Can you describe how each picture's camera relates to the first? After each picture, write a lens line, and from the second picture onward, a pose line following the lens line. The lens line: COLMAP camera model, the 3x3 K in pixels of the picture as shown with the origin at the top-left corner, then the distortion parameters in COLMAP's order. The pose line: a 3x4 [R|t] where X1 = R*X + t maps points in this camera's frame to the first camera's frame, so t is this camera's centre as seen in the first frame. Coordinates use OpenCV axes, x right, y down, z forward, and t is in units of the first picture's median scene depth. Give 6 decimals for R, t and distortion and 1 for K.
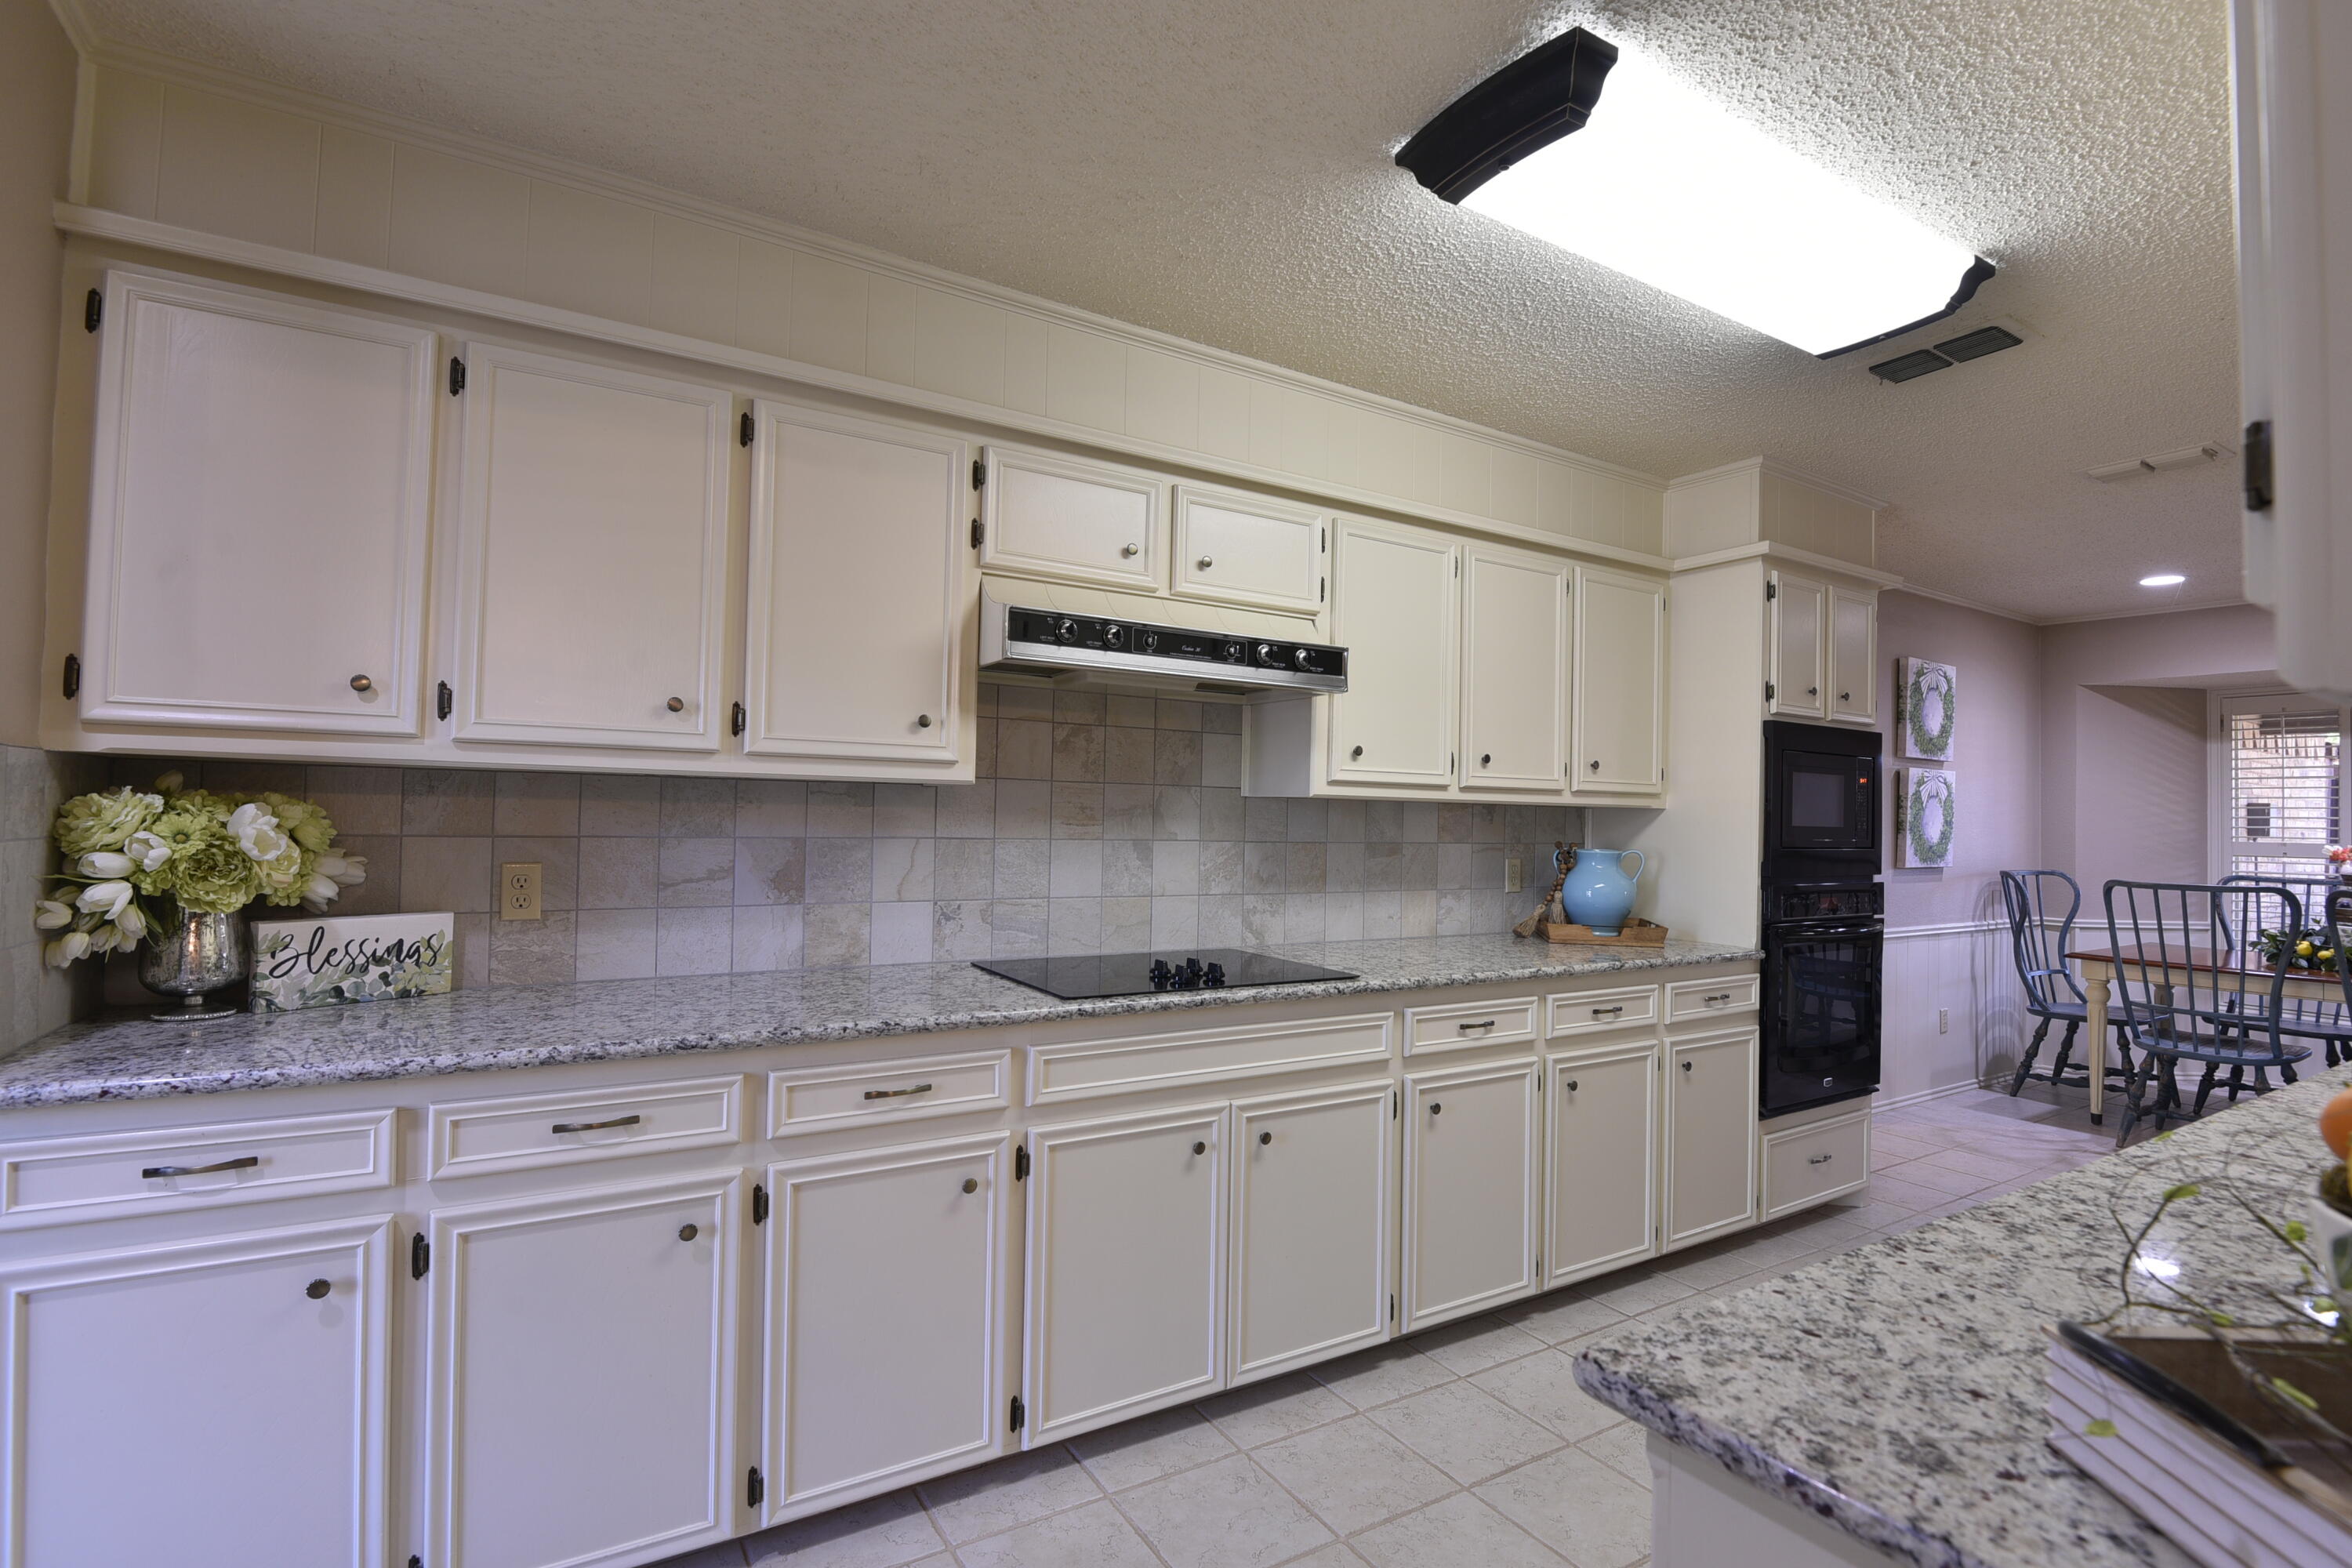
lens RADIAL K [[1082.4, 0, 1177.6], [0, 1082.4, 794.1], [0, 0, 1]] dist [-0.004298, -0.014380]
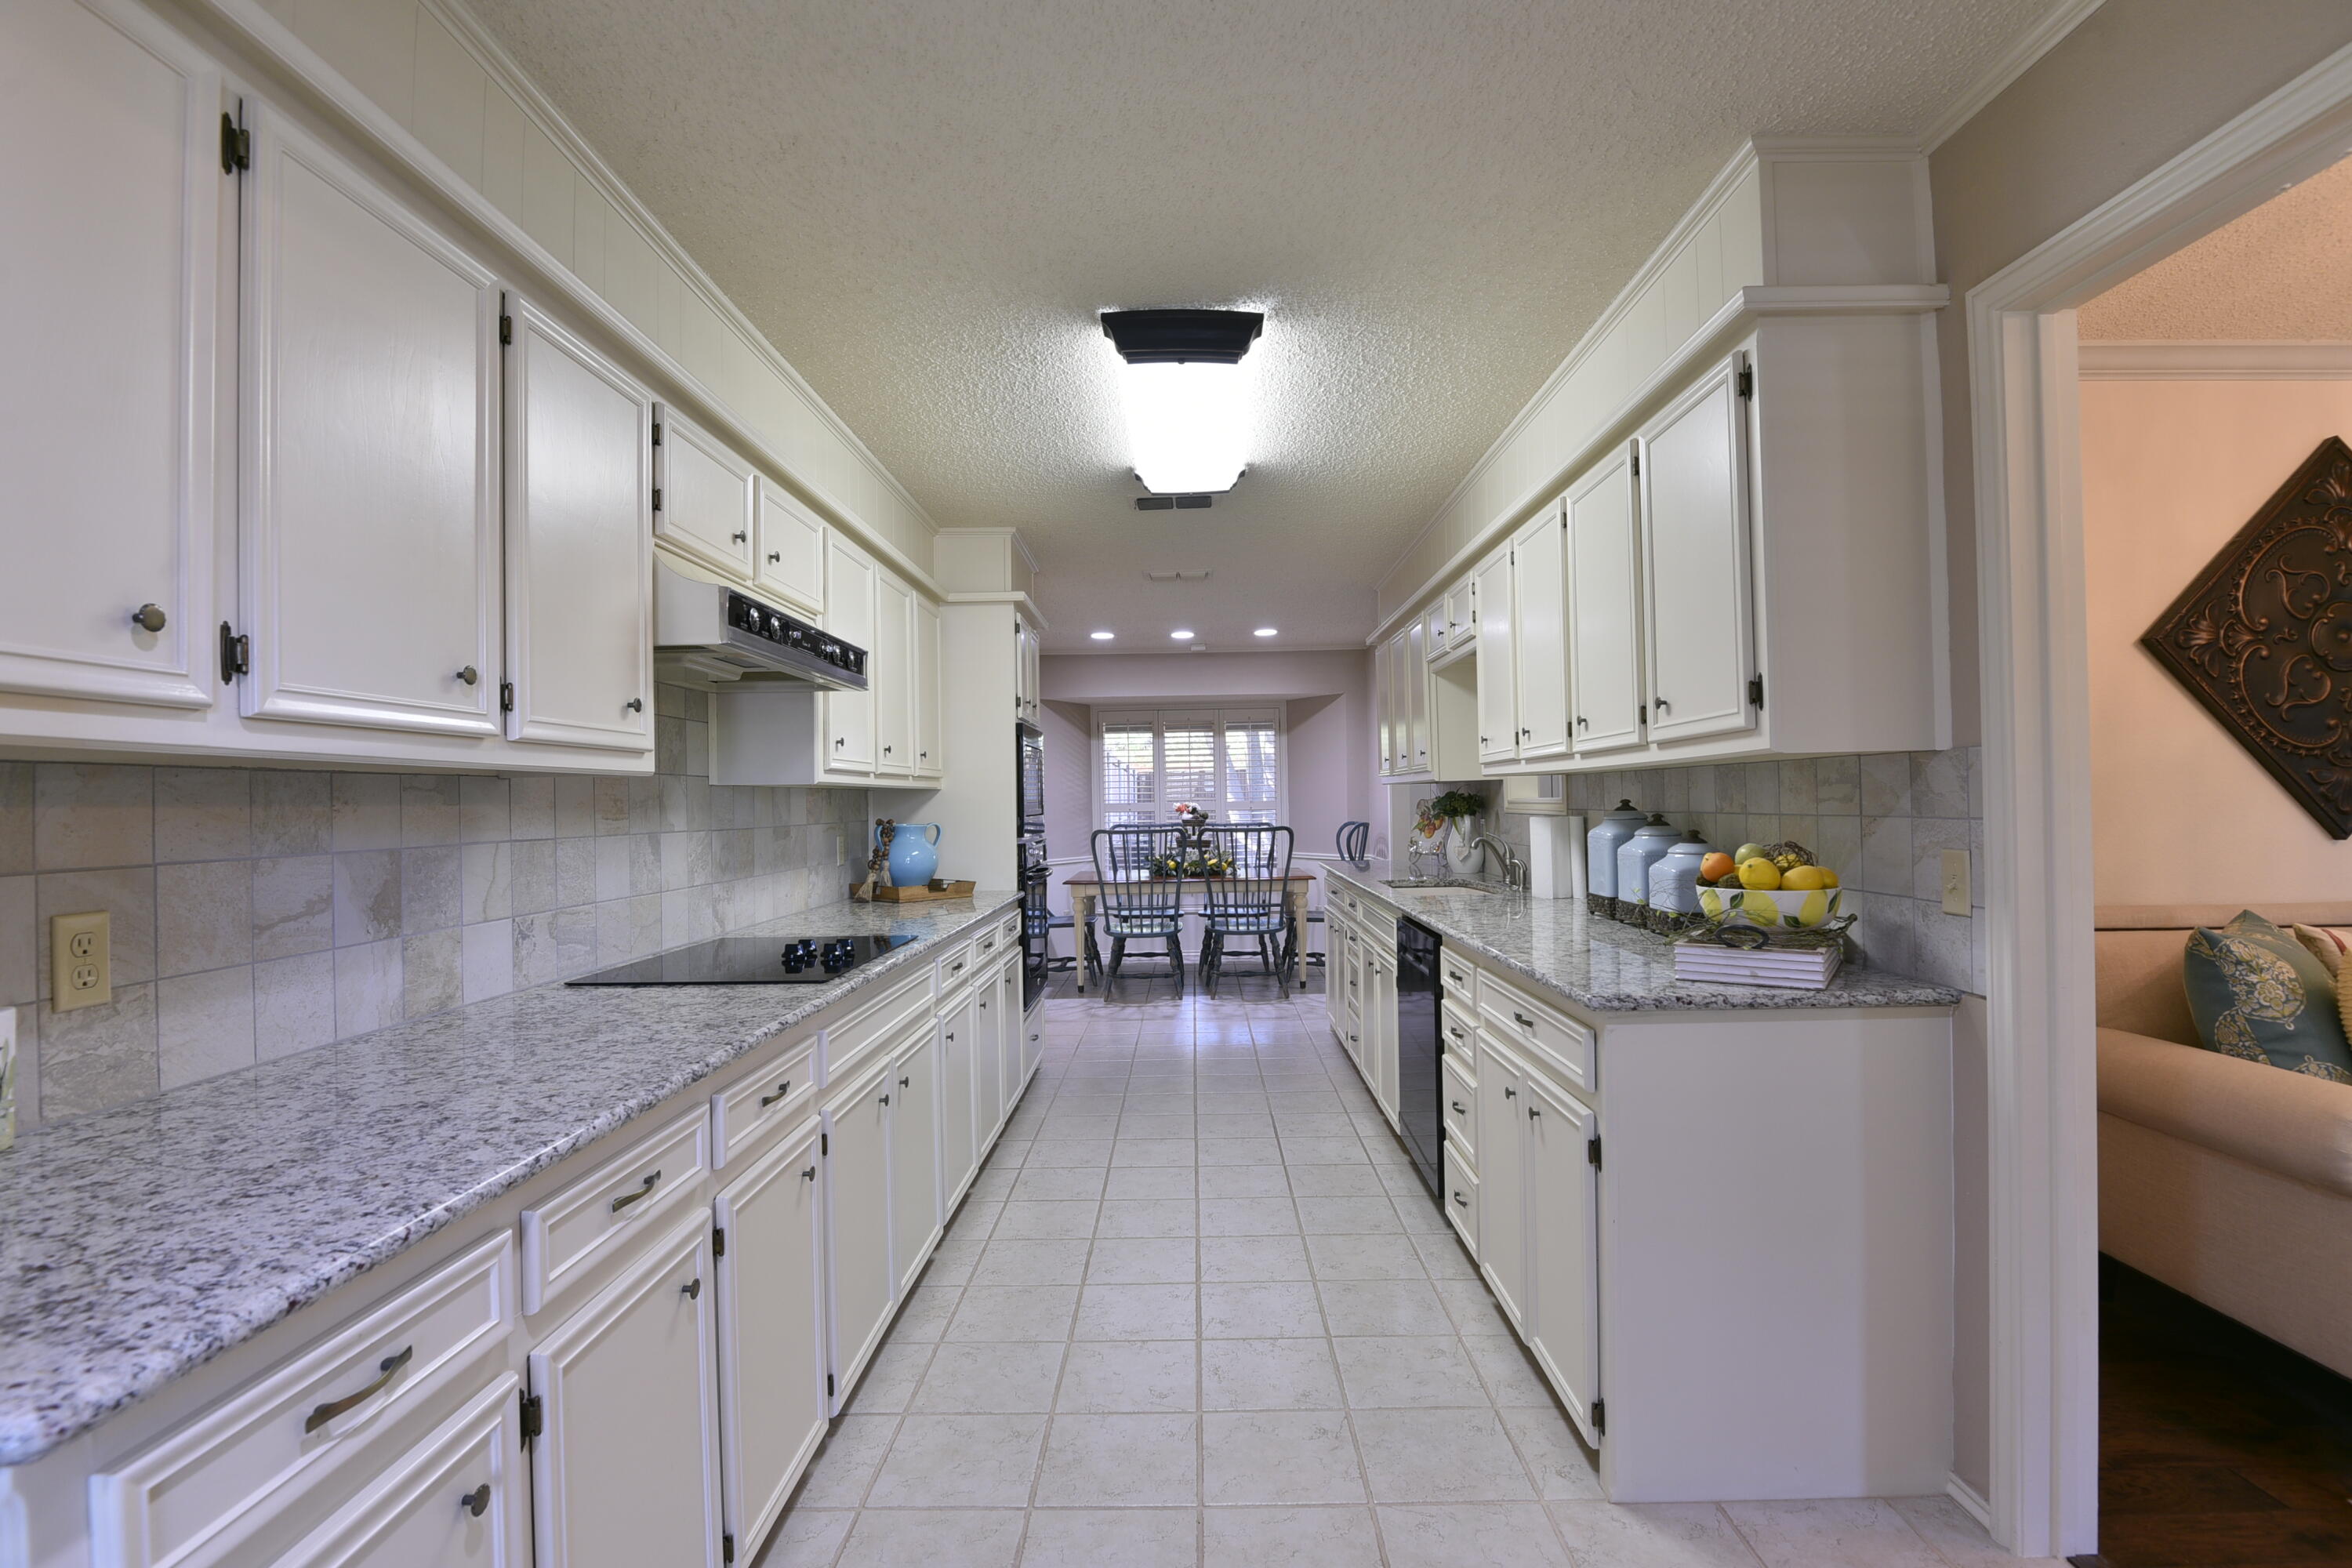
lens RADIAL K [[1082.4, 0, 1177.6], [0, 1082.4, 794.1], [0, 0, 1]] dist [-0.004298, -0.014380]
pose [[0.527115, -0.024452, 0.849442, -0.704956], [0.010418, 0.999697, 0.022313, -0.008977], [-0.849730, -0.002912, 0.527210, 0.146549]]
